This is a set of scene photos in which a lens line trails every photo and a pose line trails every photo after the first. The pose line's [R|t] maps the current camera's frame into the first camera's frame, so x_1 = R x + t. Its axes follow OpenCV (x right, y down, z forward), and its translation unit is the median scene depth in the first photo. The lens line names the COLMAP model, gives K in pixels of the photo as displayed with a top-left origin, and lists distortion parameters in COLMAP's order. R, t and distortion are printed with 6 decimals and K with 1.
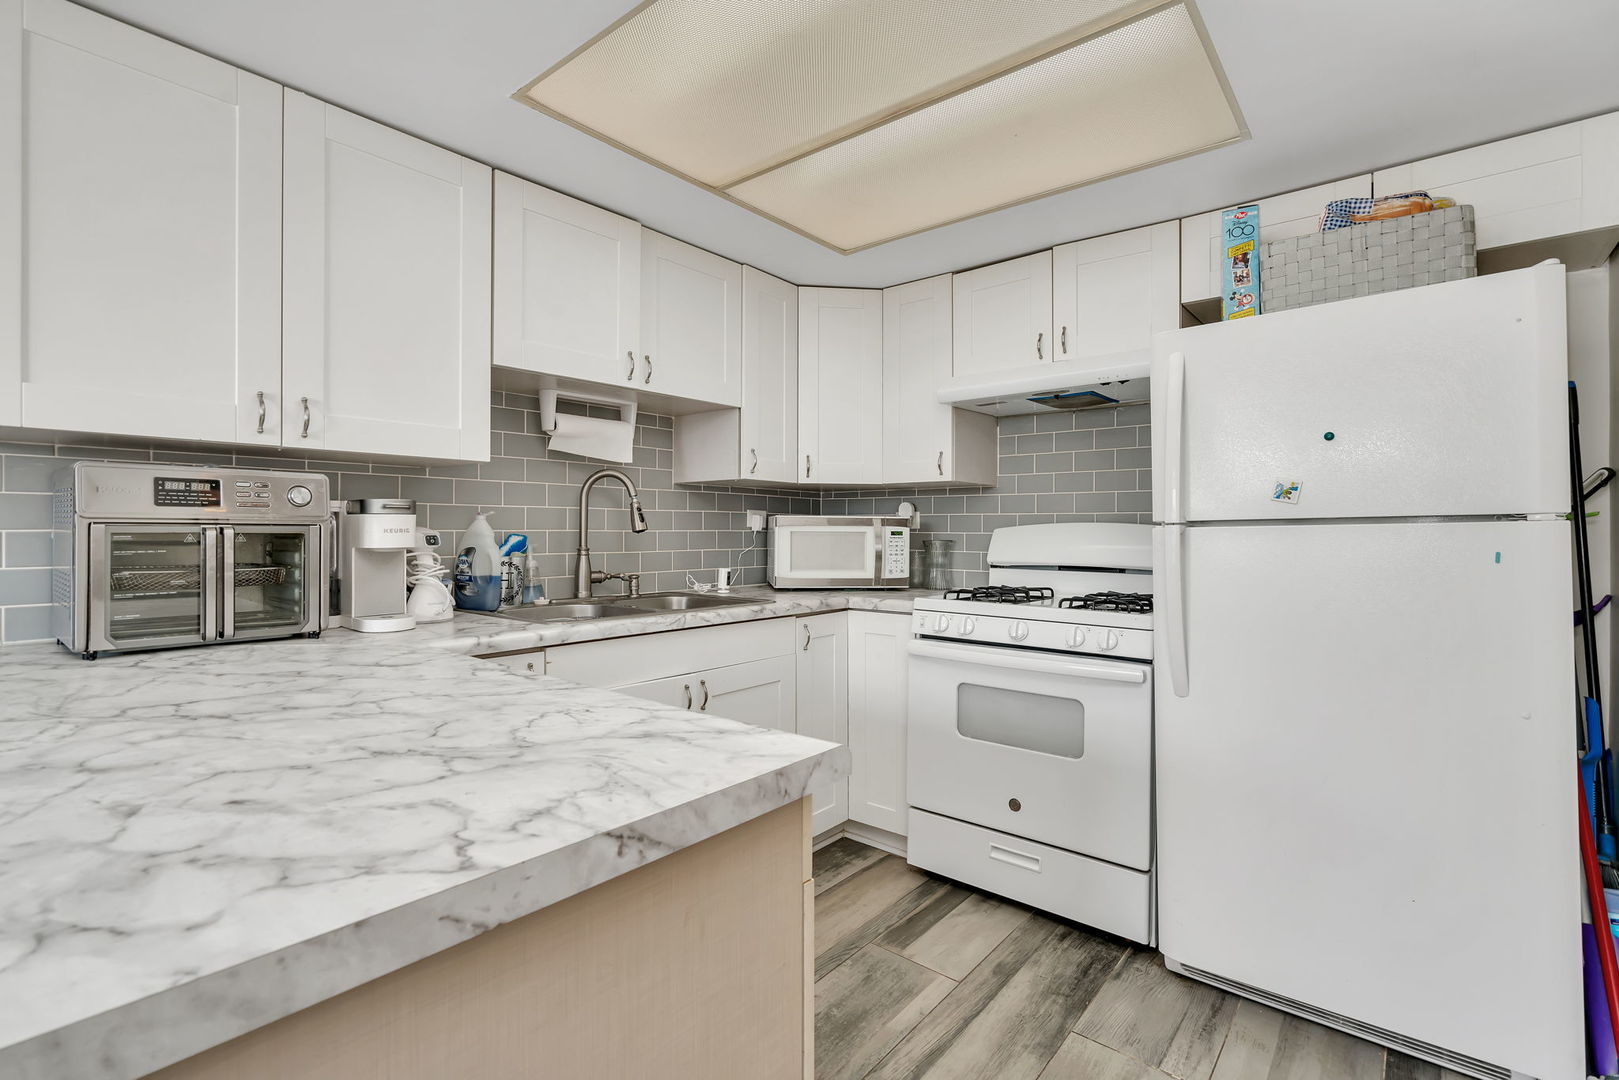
lens RADIAL K [[745.3, 0, 811.9], [0, 745.3, 526.3], [0, 0, 1]] dist [-0.000178, 0.000208]
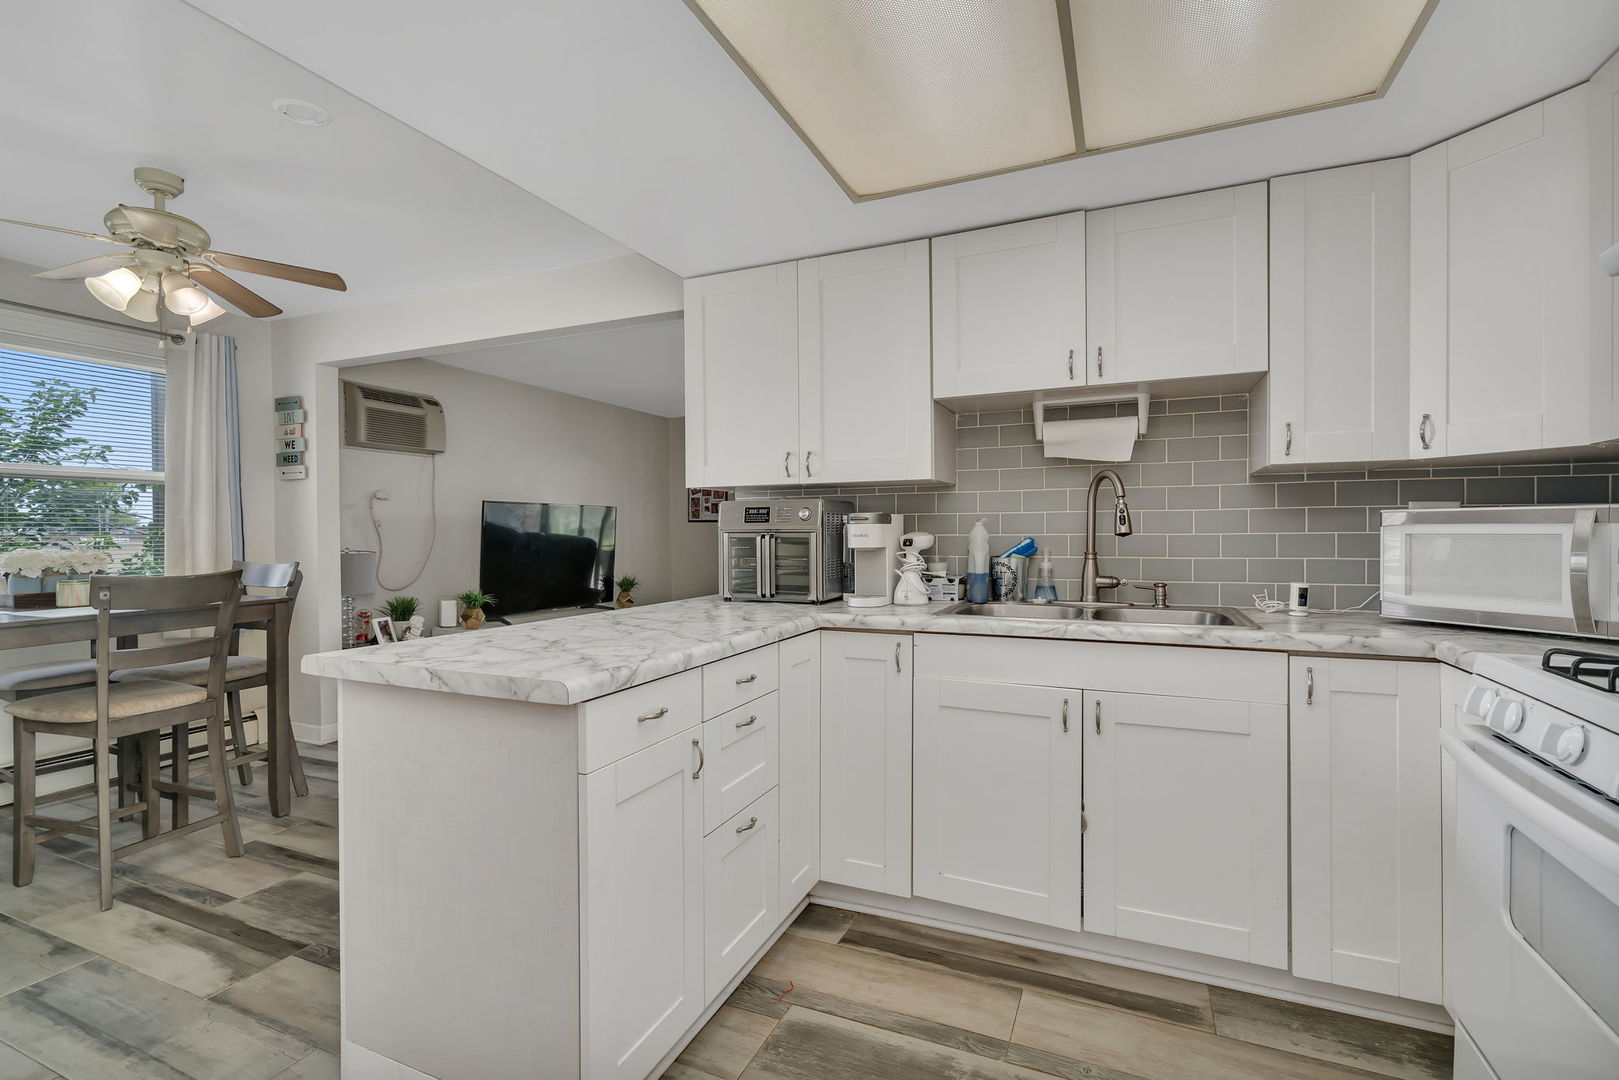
lens RADIAL K [[751.3, 0, 791.8], [0, 751.3, 542.6], [0, 0, 1]] dist [0.001550, 0.000683]
pose [[0.261034, 0.009258, -0.965285, 0.567520], [0.013160, 0.999827, 0.013148, -0.001430], [0.965240, -0.016136, 0.260867, 0.367105]]
